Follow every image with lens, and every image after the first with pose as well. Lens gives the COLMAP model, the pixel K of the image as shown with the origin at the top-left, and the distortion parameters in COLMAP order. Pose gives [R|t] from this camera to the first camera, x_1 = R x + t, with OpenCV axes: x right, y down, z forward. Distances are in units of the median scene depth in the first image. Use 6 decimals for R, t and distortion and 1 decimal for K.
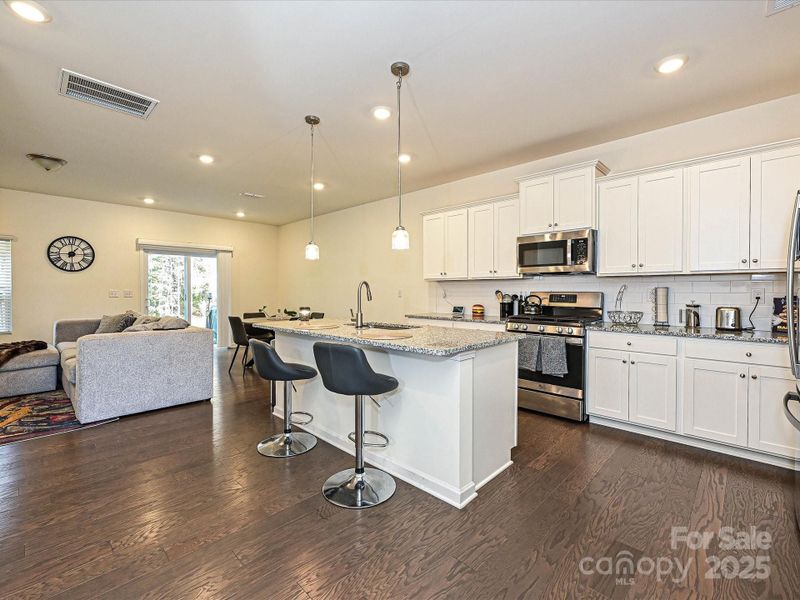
lens RADIAL K [[363.8, 0, 390.7], [0, 363.8, 295.0], [0, 0, 1]] dist [-0.000174, -0.001170]
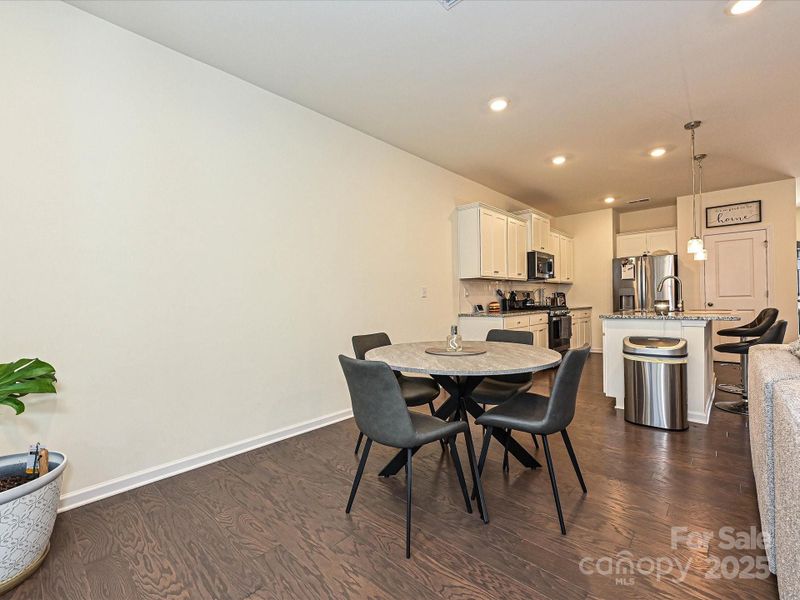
lens RADIAL K [[363.8, 0, 402.0], [0, 363.8, 297.6], [0, 0, 1]] dist [-0.000174, -0.001170]
pose [[-0.050357, 0.001672, 0.998730, -0.704695], [0.029521, 0.999564, -0.000185, 0.003799], [-0.998295, 0.029475, -0.050384, 1.085579]]
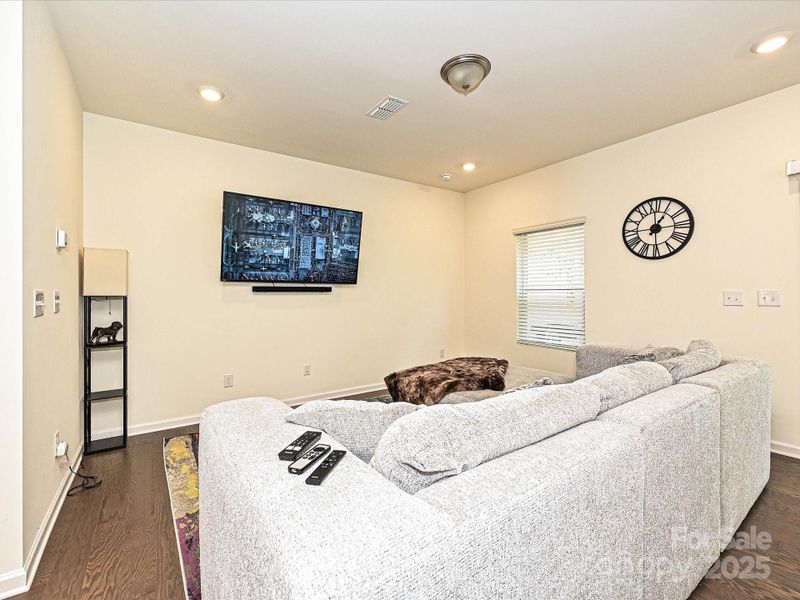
lens RADIAL K [[363.8, 0, 392.1], [0, 363.8, 301.6], [0, 0, 1]] dist [-0.000174, -0.001170]
pose [[-0.212243, 0.029436, -0.976773, -0.223566], [0.024434, 0.999394, 0.024808, -0.021288], [0.976911, -0.018602, -0.212834, 0.732986]]
